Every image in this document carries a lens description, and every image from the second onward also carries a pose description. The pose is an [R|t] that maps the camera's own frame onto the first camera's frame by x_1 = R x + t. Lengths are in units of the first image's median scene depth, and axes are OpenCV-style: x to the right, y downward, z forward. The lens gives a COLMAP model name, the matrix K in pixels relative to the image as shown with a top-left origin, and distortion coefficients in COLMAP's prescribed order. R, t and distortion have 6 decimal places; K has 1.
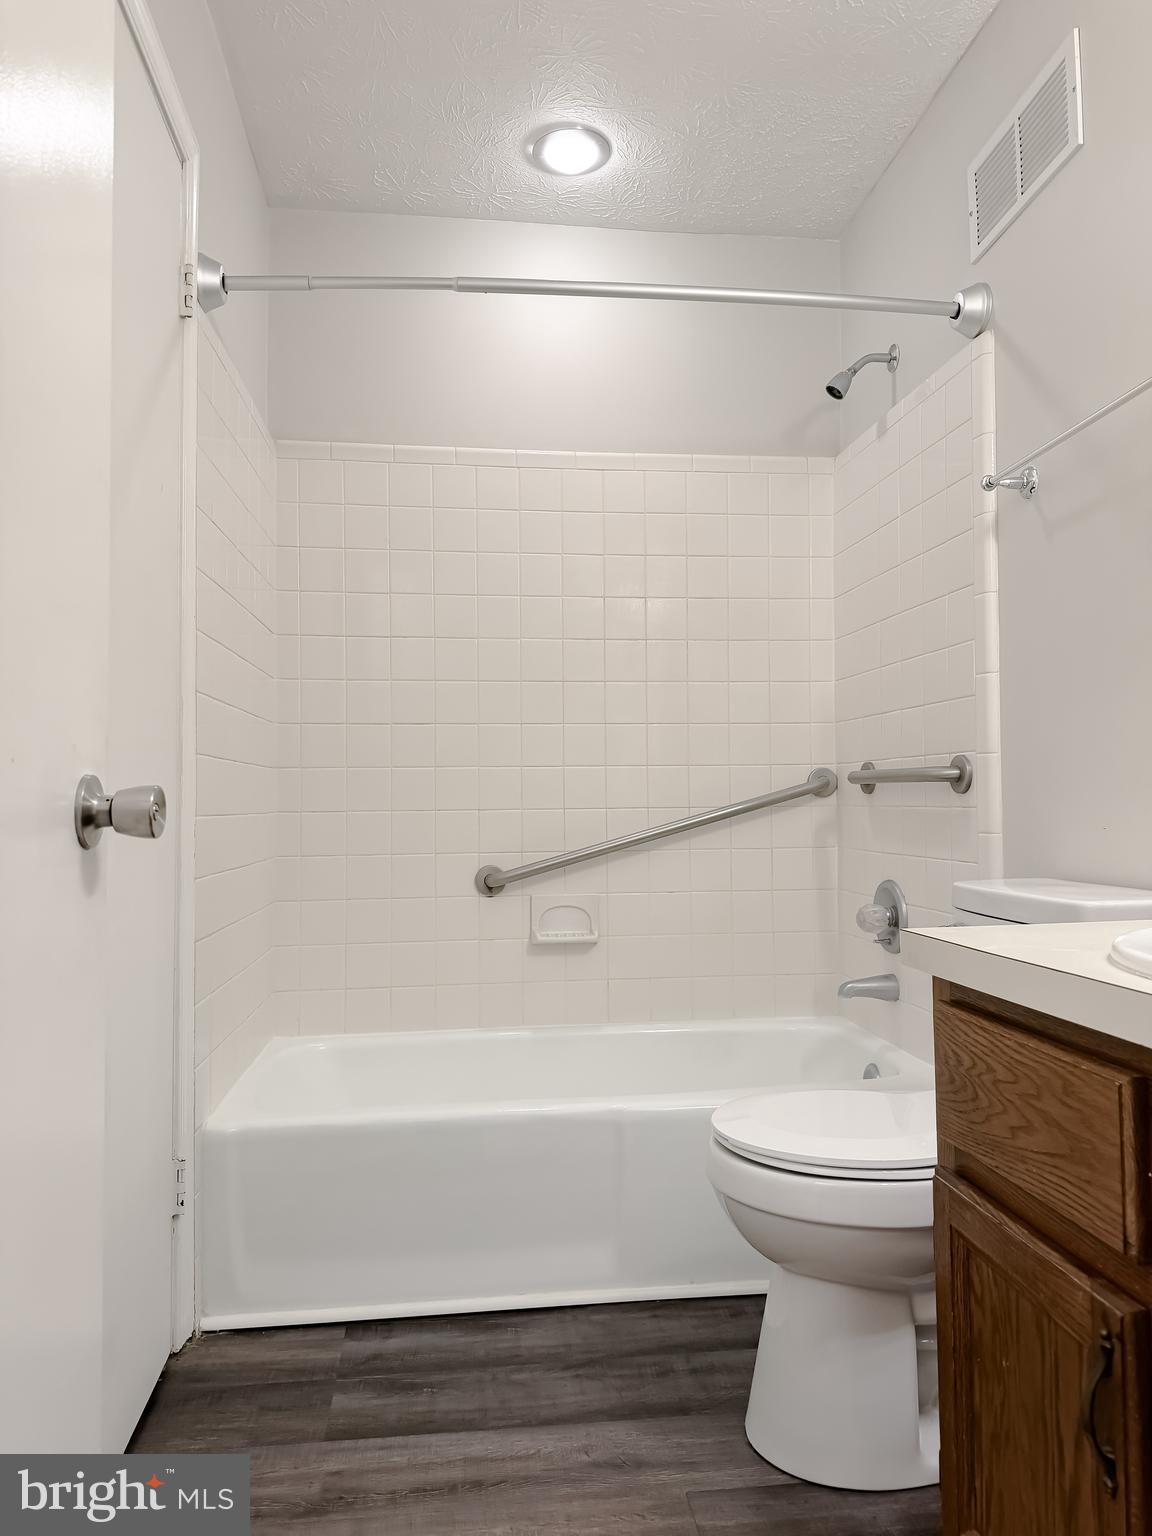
lens RADIAL K [[1094.2, 0, 580.3], [0, 1094.2, 741.1], [0, 0, 1]] dist [0.072250, -0.114880]
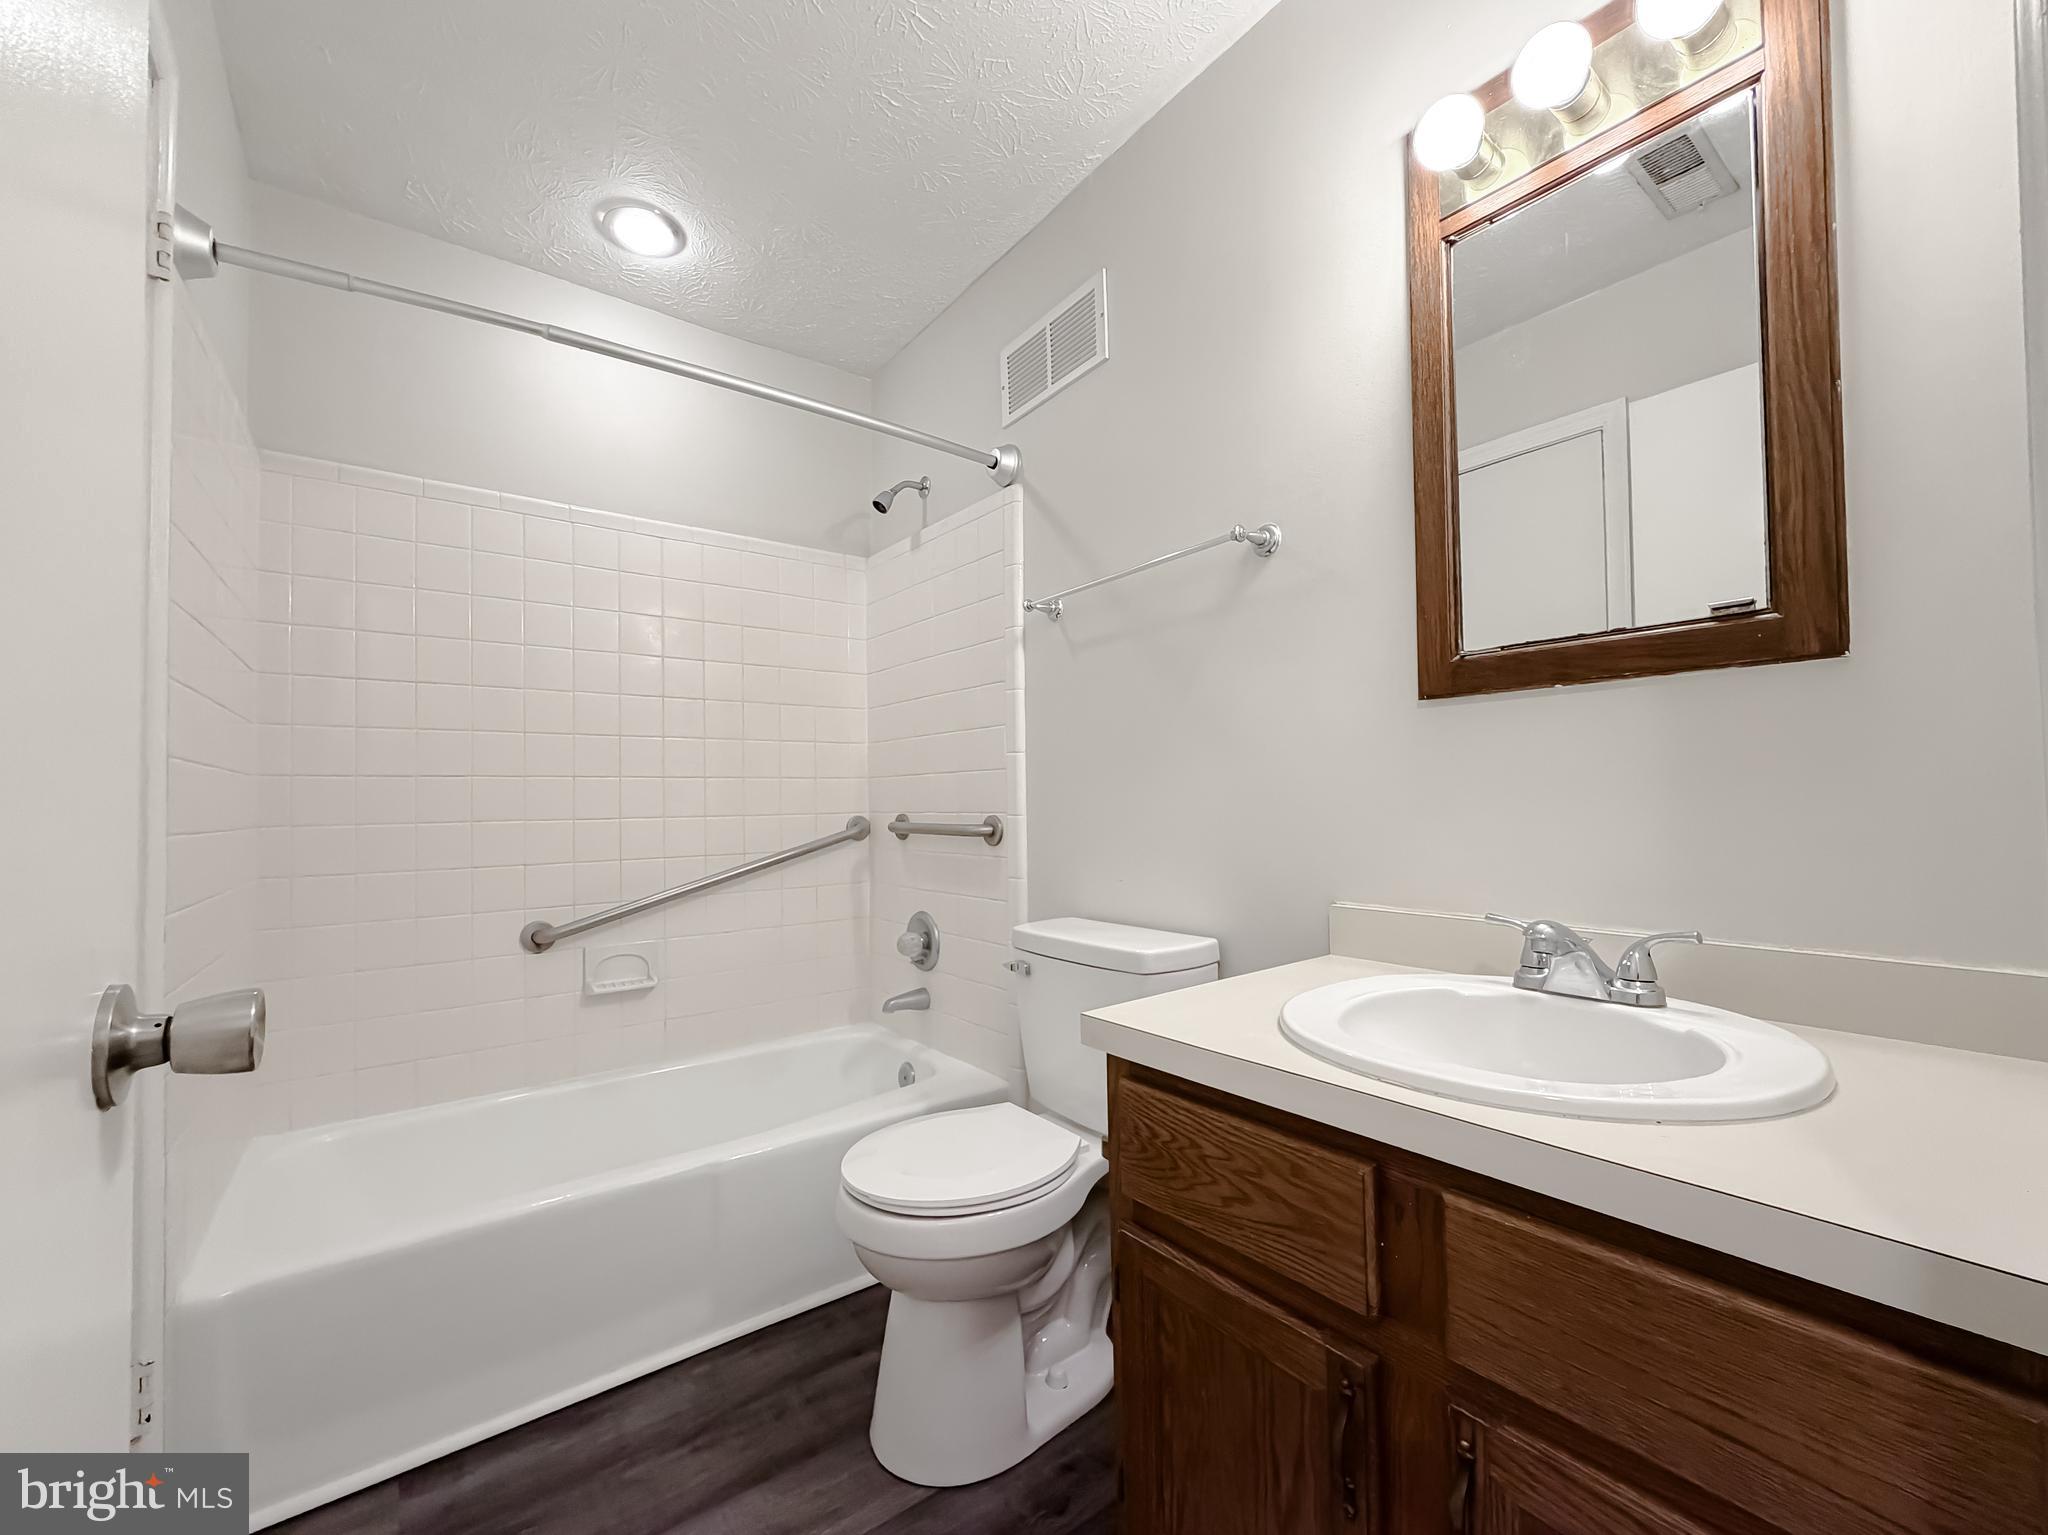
lens RADIAL K [[837.6, 0, 1017.8], [0, 837.6, 766.7], [0, 0, 1]] dist [0.001849, -0.000427]
pose [[0.861770, 0.014450, 0.507093, -0.124407], [-0.020998, 0.999754, 0.007197, -0.053664], [-0.506864, -0.016850, 0.861861, 0.168289]]
